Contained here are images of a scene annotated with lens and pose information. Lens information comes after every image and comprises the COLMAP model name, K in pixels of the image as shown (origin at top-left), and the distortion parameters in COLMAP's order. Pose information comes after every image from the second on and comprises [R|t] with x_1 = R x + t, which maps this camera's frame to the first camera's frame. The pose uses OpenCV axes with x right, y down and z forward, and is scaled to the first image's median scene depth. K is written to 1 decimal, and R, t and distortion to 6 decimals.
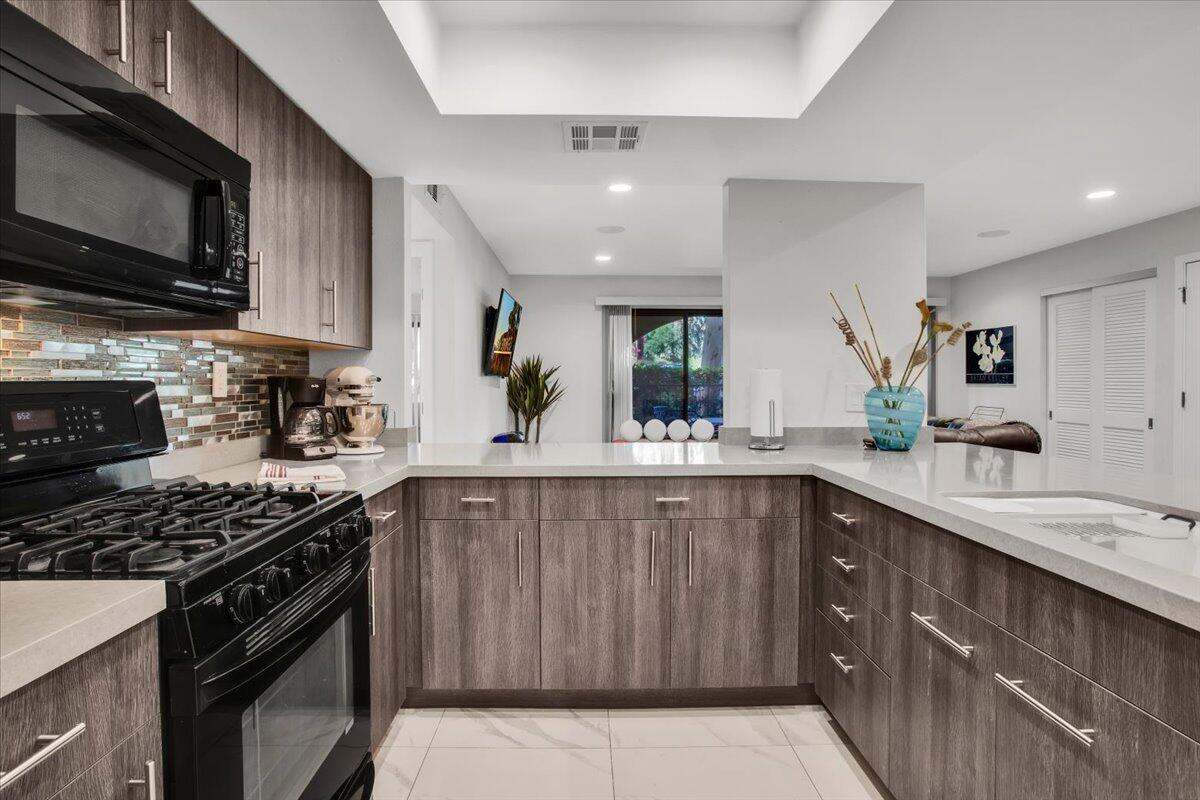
lens RADIAL K [[625.7, 0, 591.5], [0, 625.7, 382.9], [0, 0, 1]] dist [-0.050112, 0.000839]
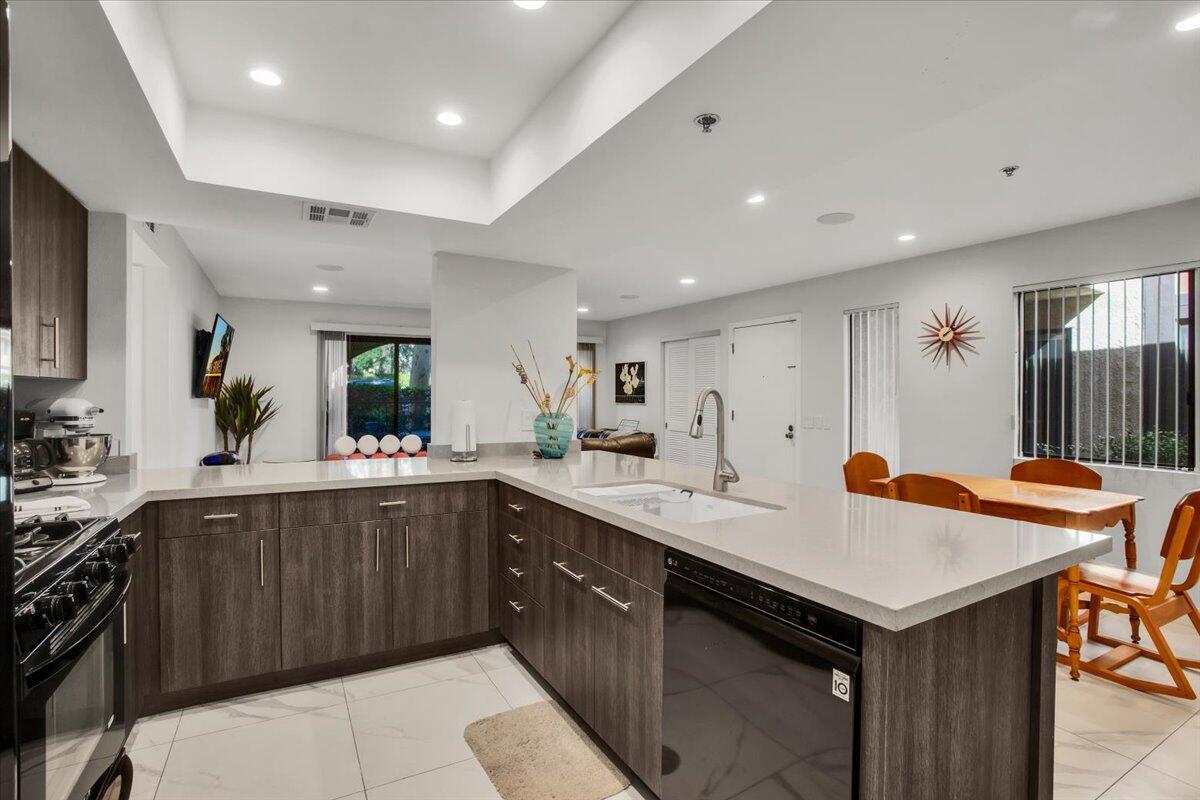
lens RADIAL K [[571.2, 0, 596.6], [0, 571.2, 393.8], [0, 0, 1]] dist [-0.086634, 0.038466]
pose [[0.880036, 0.004403, 0.474887, -0.047216], [-0.002639, 0.999987, -0.004380, -0.032810], [-0.474900, 0.002602, 0.880036, -0.202925]]
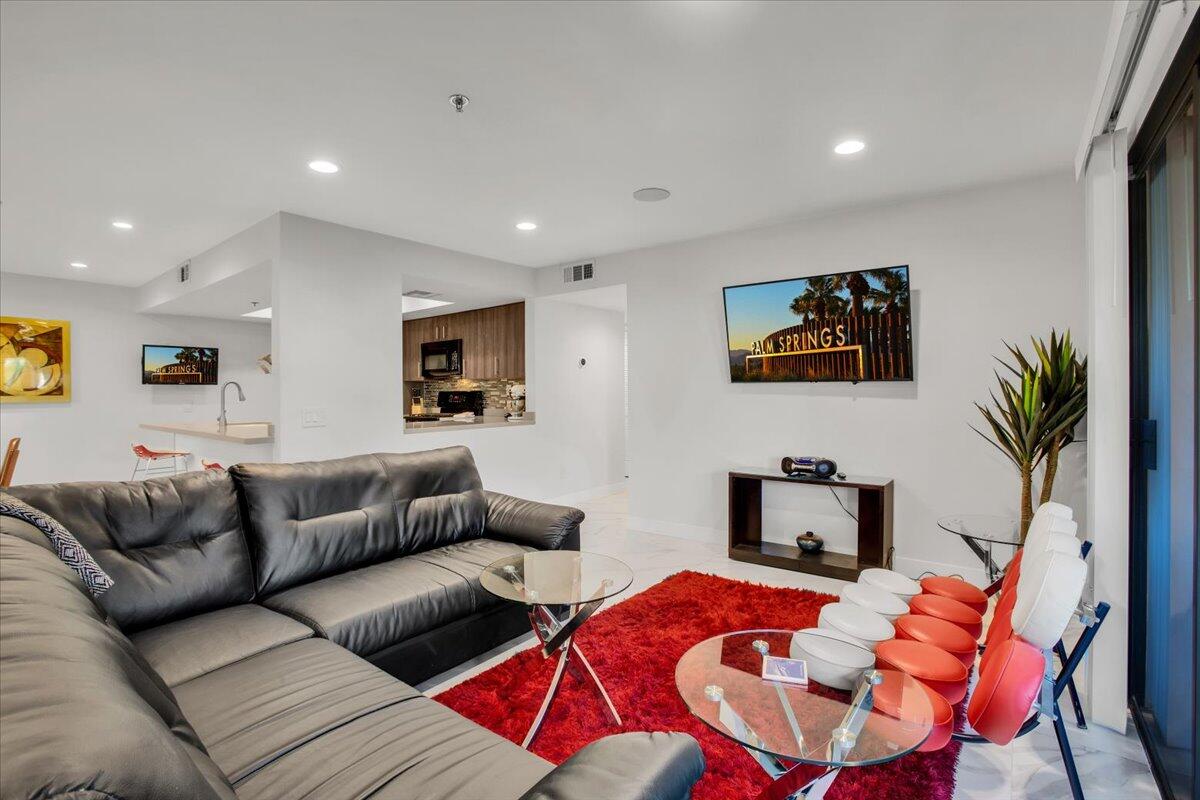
lens RADIAL K [[544.6, 0, 593.6], [0, 544.6, 394.0], [0, 0, 1]] dist [-0.046769, -0.016520]
pose [[-0.625484, 0.010898, -0.780161, 1.129855], [0.007736, 0.999940, 0.007766, -0.004490], [0.780199, -0.001178, -0.625530, 2.573006]]
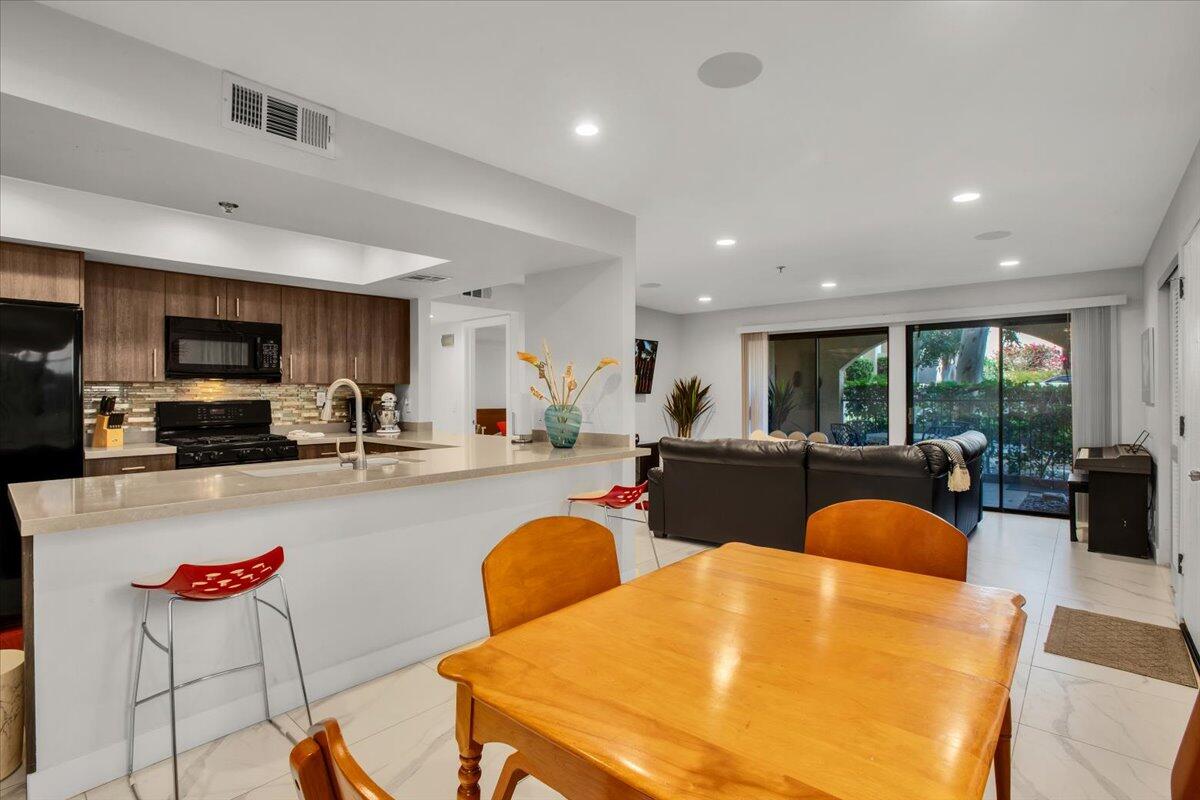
lens RADIAL K [[571.2, 0, 596.6], [0, 571.2, 393.8], [0, 0, 1]] dist [-0.086634, 0.038466]
pose [[0.739847, -0.002211, -0.672772, 1.474546], [0.000010, 0.999995, -0.003275, -0.015631], [0.672776, 0.002417, 0.739843, 0.031673]]
